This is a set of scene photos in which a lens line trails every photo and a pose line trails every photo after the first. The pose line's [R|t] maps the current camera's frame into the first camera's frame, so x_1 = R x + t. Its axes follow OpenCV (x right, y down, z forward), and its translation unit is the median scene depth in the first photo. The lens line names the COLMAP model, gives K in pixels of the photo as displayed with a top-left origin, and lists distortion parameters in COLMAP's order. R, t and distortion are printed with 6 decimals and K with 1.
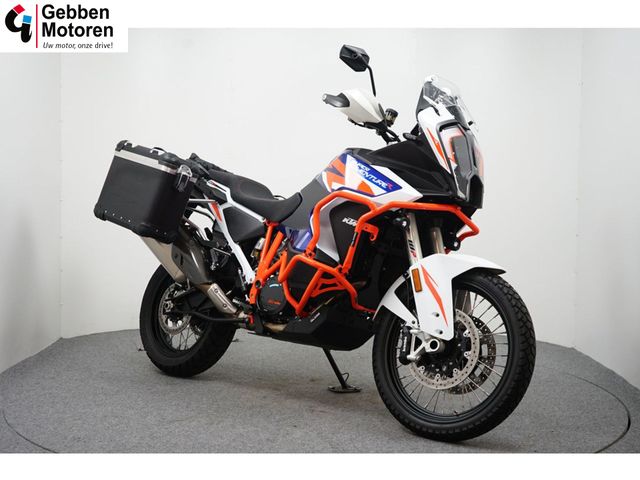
lens RADIAL K [[897.9, 0, 320.0], [0, 897.9, 240.0], [0, 0, 1]] dist [-0.005291, -0.011265]
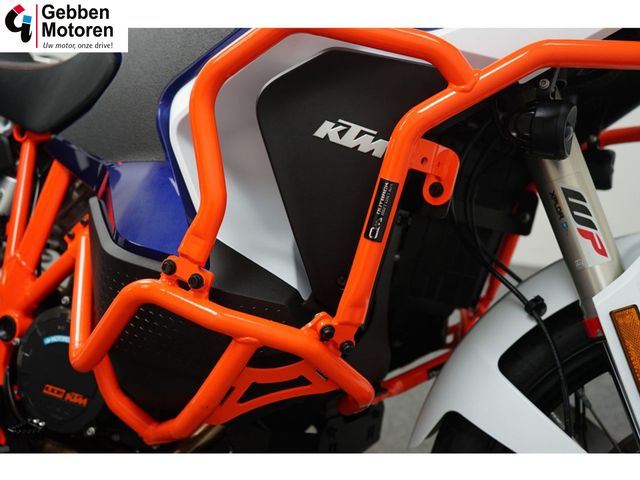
lens RADIAL K [[766.4, 0, 320.0], [0, 766.4, 240.0], [0, 0, 1]] dist [0.014072, 0.021073]
pose [[0.962158, -0.107662, 0.250321, -0.028768], [0.059490, 0.979472, 0.192604, -0.032763], [-0.265918, -0.170424, 0.948811, 0.780046]]
